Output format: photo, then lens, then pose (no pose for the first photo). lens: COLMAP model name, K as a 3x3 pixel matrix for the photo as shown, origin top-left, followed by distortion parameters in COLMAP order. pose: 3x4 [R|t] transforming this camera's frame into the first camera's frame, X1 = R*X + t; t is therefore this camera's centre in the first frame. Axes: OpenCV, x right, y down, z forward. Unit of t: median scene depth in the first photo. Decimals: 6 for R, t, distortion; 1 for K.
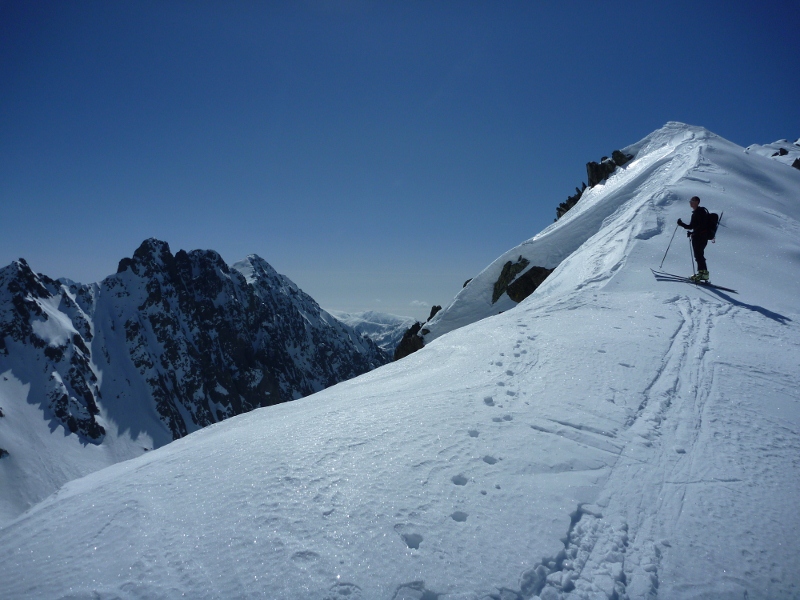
lens RADIAL K [[648.0, 0, 400.0], [0, 648.0, 300.0], [0, 0, 1]] dist [-0.035358, -0.006570]
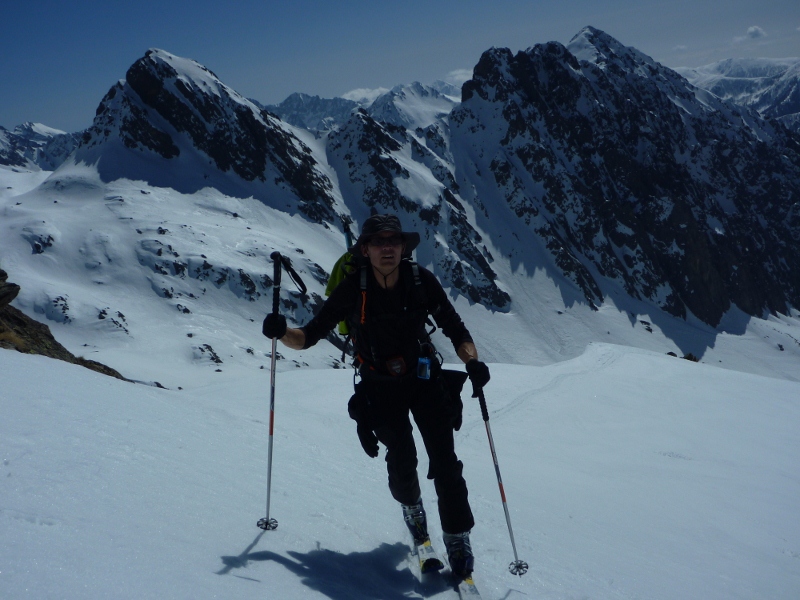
lens RADIAL K [[960.1, 0, 400.0], [0, 960.1, 300.0], [0, 0, 1]] dist [-0.007226, -0.223215]
pose [[0.919865, -0.098799, -0.379588, -0.088776], [0.187902, 0.960480, 0.205355, -0.069411], [0.344298, -0.260224, 0.902077, -0.175279]]
